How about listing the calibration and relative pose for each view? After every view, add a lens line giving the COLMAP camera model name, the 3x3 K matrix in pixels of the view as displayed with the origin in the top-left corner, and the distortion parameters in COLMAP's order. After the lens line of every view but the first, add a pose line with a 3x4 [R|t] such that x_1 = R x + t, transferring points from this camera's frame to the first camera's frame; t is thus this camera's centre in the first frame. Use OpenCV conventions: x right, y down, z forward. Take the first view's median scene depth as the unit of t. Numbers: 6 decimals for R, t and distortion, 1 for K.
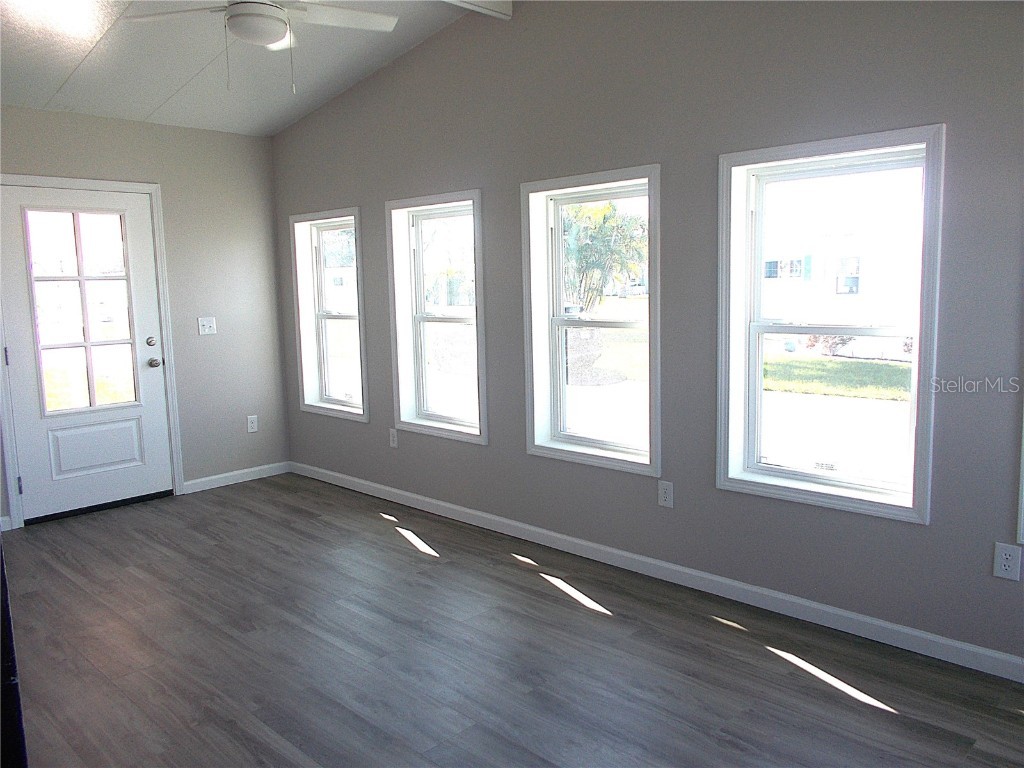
lens RADIAL K [[779.4, 0, 514.7], [0, 779.4, 380.8], [0, 0, 1]] dist [-0.000654, -0.012843]
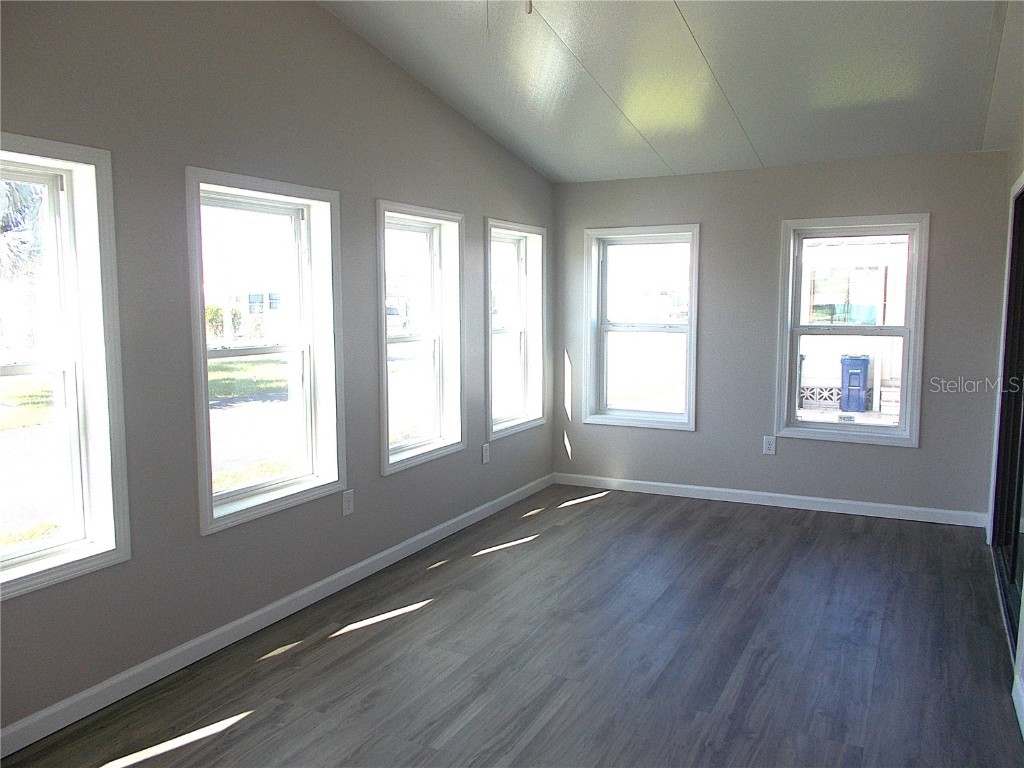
lens RADIAL K [[779.4, 0, 514.5], [0, 779.4, 384.5], [0, 0, 1]] dist [-0.000654, -0.012843]
pose [[-0.276400, -0.080128, 0.957696, -0.887539], [0.131110, 0.984057, 0.120173, -0.112361], [-0.952057, 0.158779, -0.261488, 1.057231]]
